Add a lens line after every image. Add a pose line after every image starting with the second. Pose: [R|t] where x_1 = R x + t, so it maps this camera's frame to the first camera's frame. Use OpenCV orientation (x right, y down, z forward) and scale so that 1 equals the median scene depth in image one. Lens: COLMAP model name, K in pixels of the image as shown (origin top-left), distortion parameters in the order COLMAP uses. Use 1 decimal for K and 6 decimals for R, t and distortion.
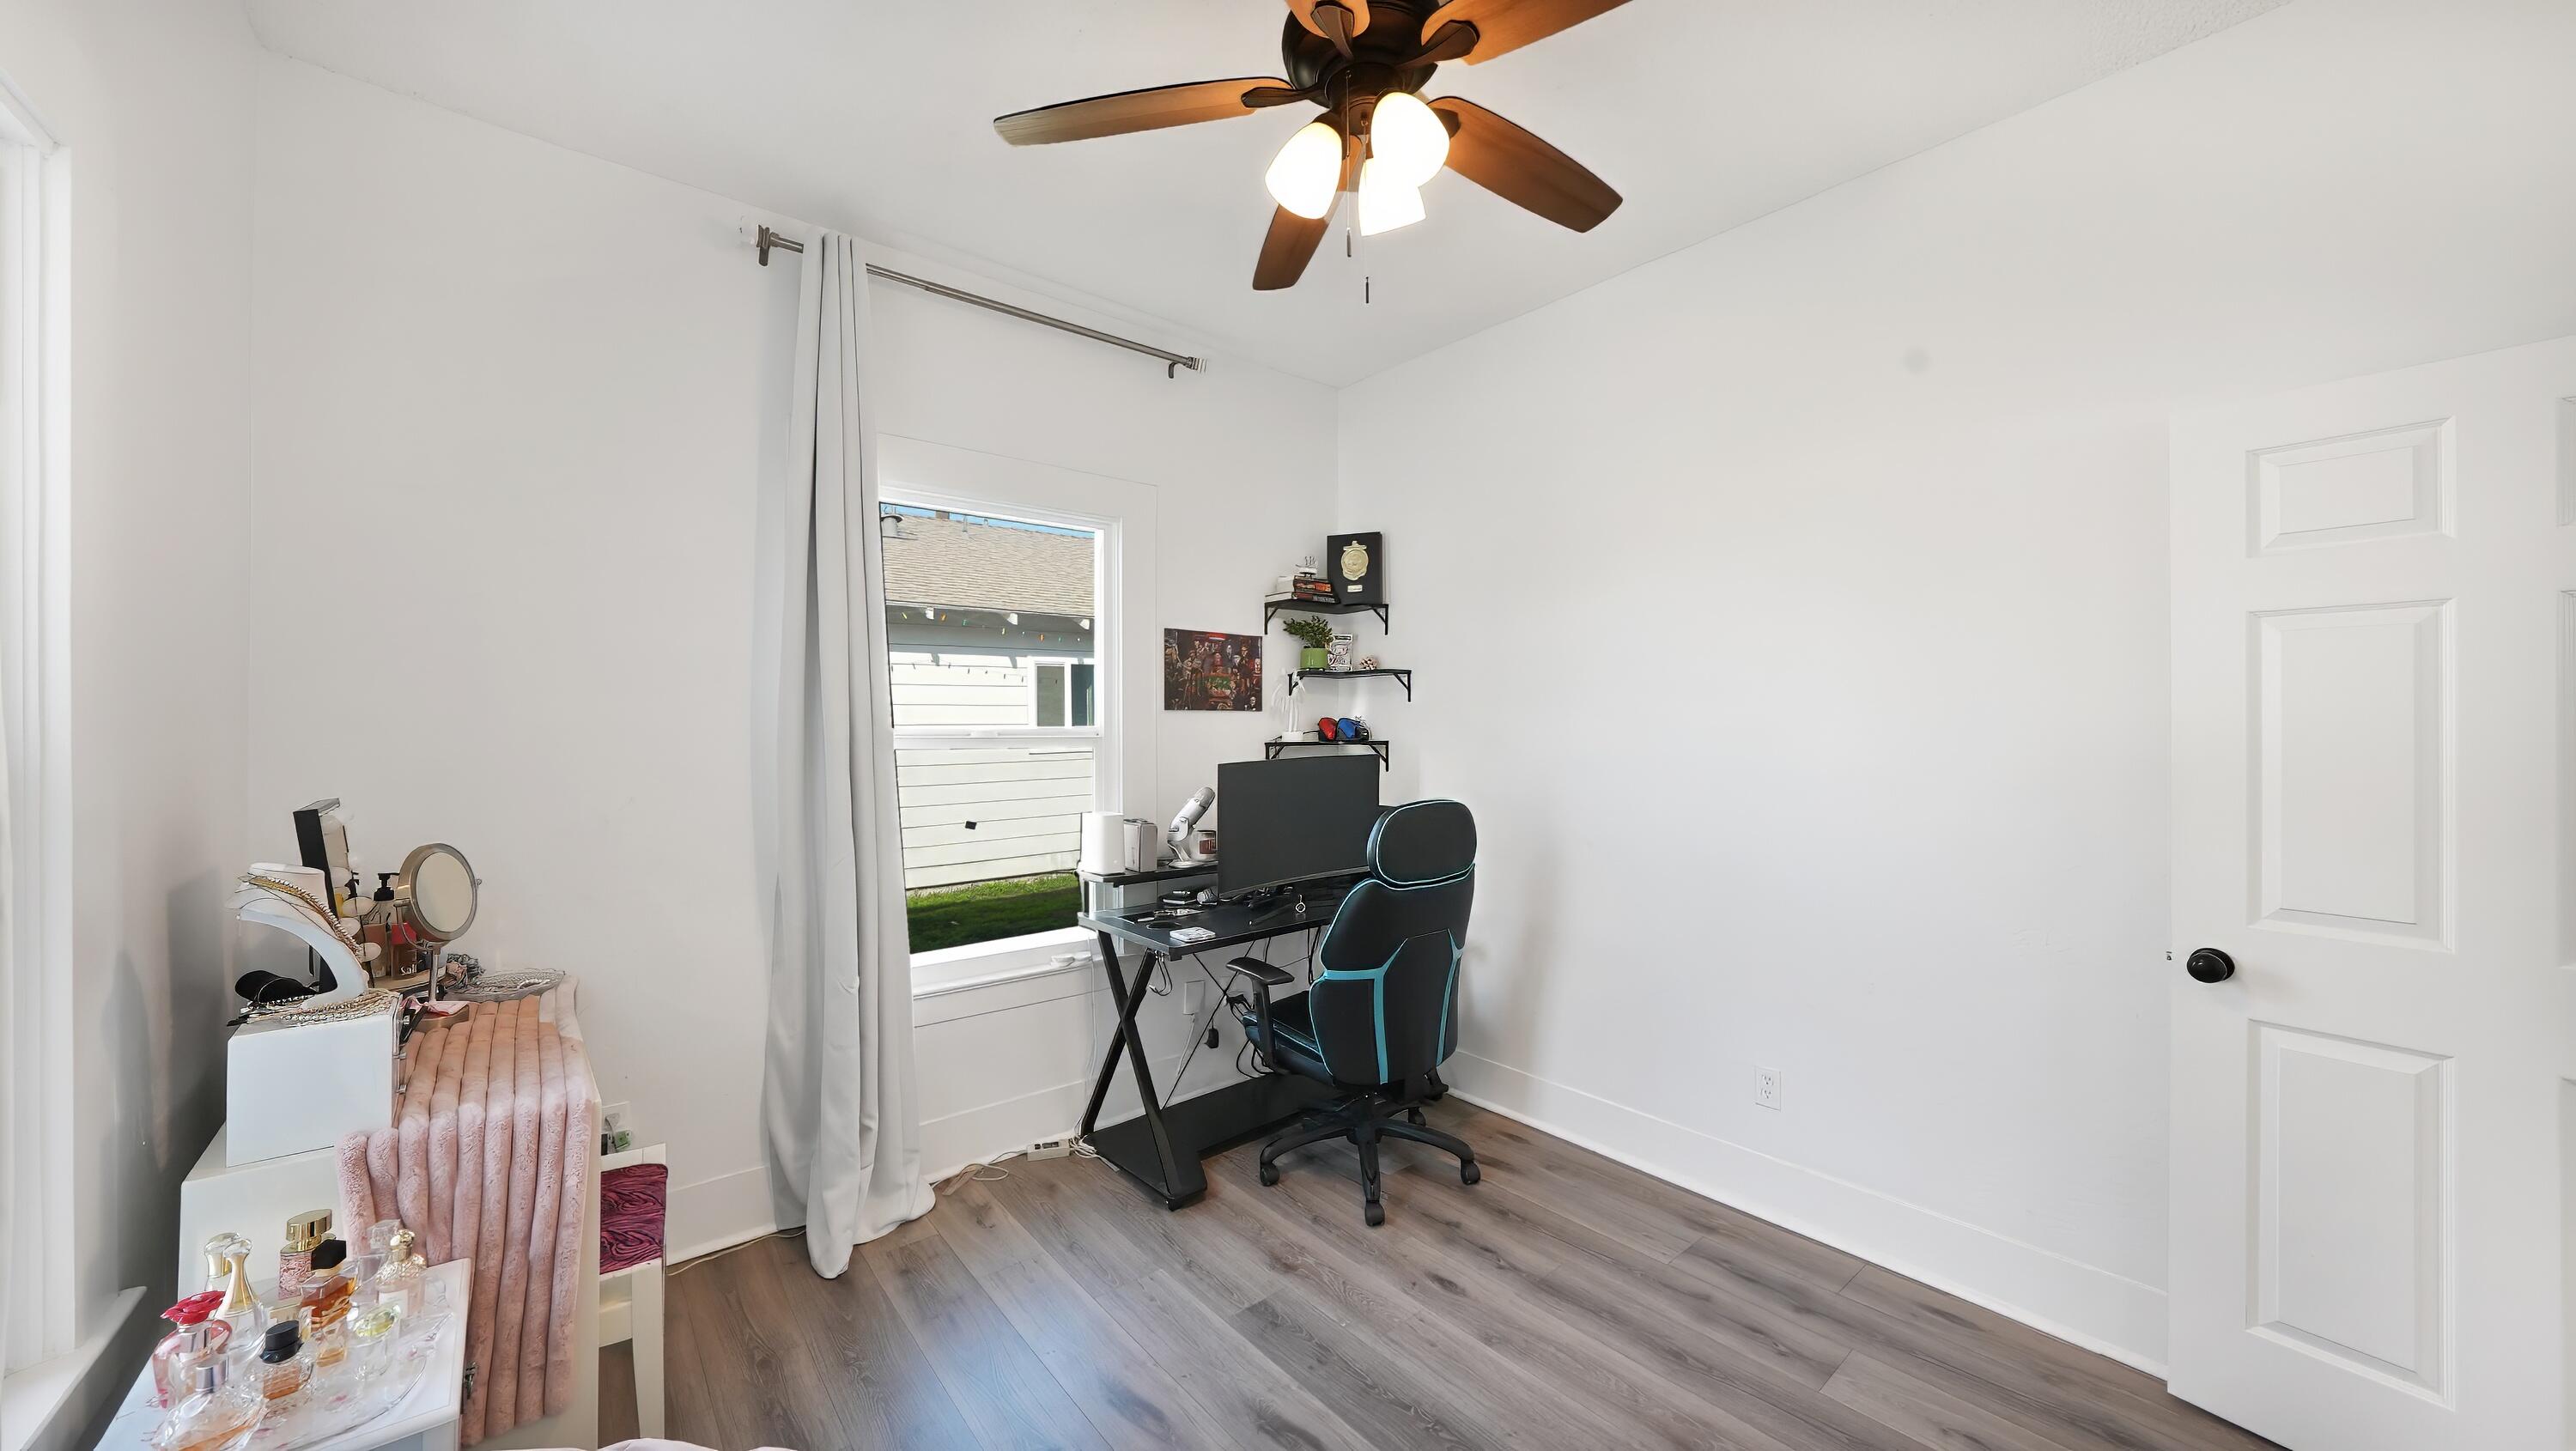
lens RADIAL K [[931.1, 0, 1265.3], [0, 931.1, 720.5], [0, 0, 1]] dist [0.000197, -0.000029]
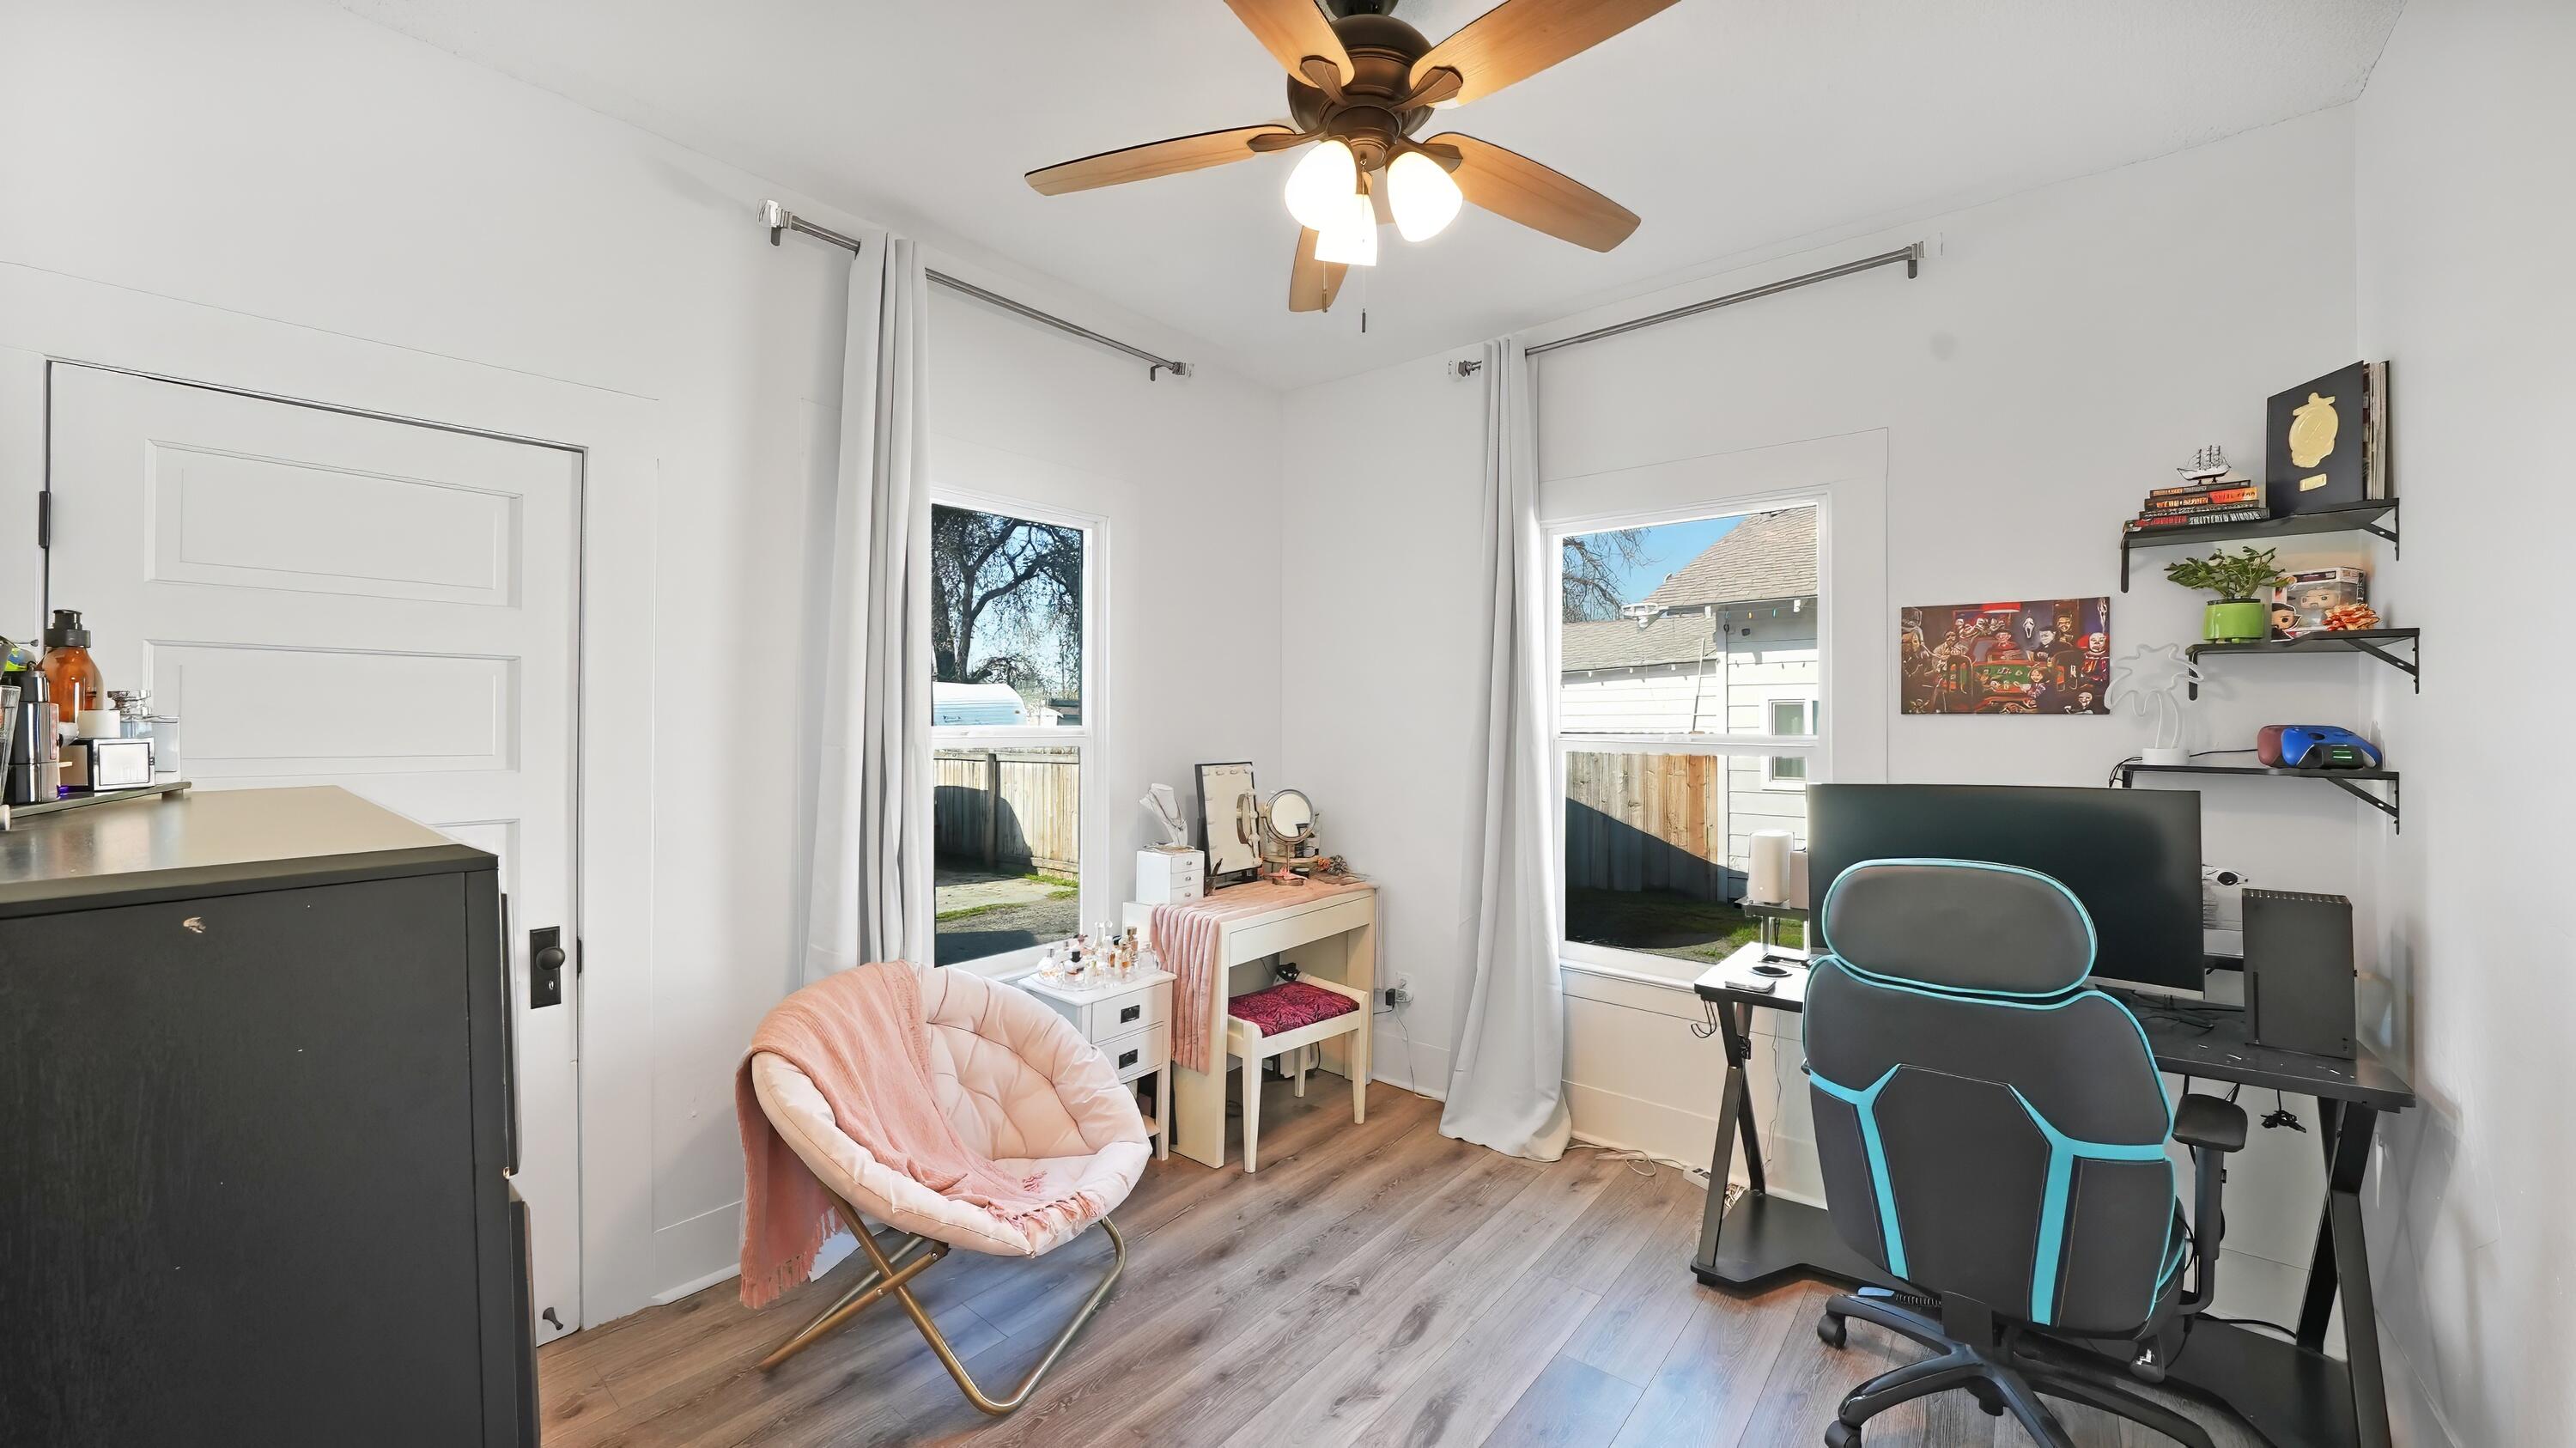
lens RADIAL K [[931.2, 0, 1265.3], [0, 931.2, 719.0], [0, 0, 1]] dist [0.000197, -0.000029]
pose [[0.191622, 0.000749, -0.981468, 0.532915], [0.001053, 0.999999, 0.000969, -0.008431], [0.981468, -0.001219, 0.191621, 0.328605]]
